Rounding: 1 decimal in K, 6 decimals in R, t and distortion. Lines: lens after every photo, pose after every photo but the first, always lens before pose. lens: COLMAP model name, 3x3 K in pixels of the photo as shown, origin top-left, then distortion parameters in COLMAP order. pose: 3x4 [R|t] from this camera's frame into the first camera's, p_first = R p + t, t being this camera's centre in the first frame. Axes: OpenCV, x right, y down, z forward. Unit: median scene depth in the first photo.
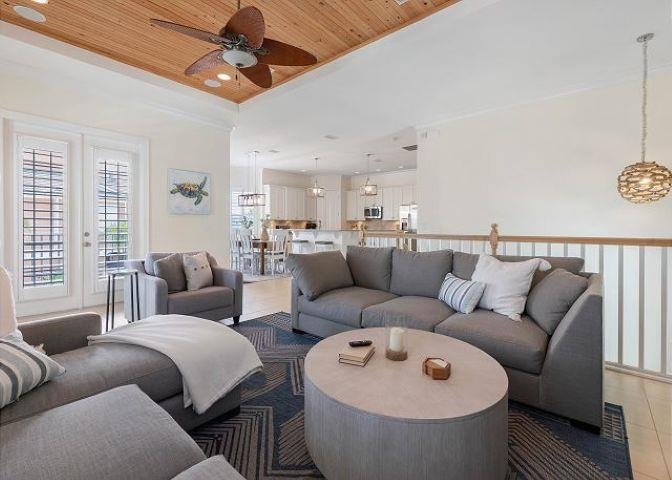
lens RADIAL K [[311.8, 0, 343.2], [0, 311.8, 237.8], [0, 0, 1]] dist [0.003396, 0.000328]
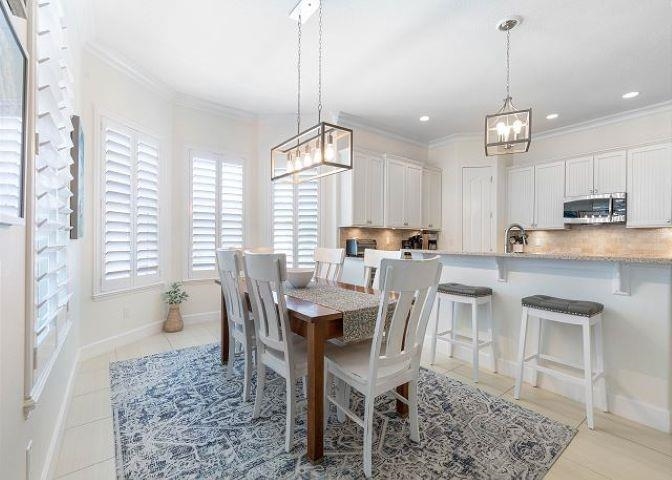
lens RADIAL K [[305.7, 0, 339.5], [0, 305.7, 240.3], [0, 0, 1]] dist [0.002092, 0.000104]
pose [[0.974959, 0.003116, -0.222363, -0.150104], [-0.011790, 0.999220, -0.037693, -0.021092], [0.222072, 0.039371, 0.974235, 0.552367]]
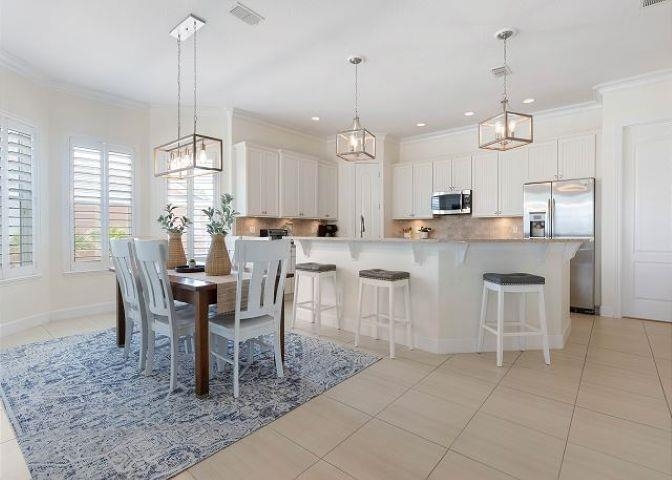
lens RADIAL K [[336.2, 0, 343.6], [0, 336.2, 232.4], [0, 0, 1]] dist [-0.004228, 0.000147]
pose [[0.999976, -0.005112, 0.004673, -0.087085], [0.005256, 0.999499, -0.031204, -0.016662], [-0.004511, 0.031227, 0.999502, 0.472719]]
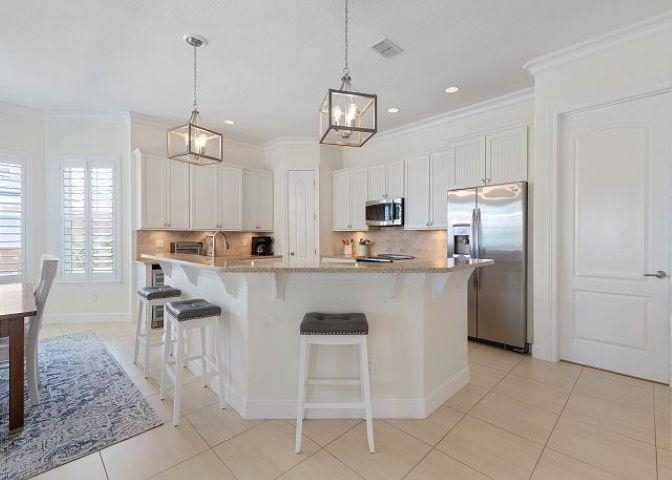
lens RADIAL K [[311.8, 0, 343.2], [0, 311.8, 237.8], [0, 0, 1]] dist [0.003396, 0.000328]
pose [[0.996355, -0.003540, -0.085226, 0.079219], [0.000713, 0.999449, -0.033179, -0.030799], [0.085297, 0.032997, 0.995809, 0.569004]]
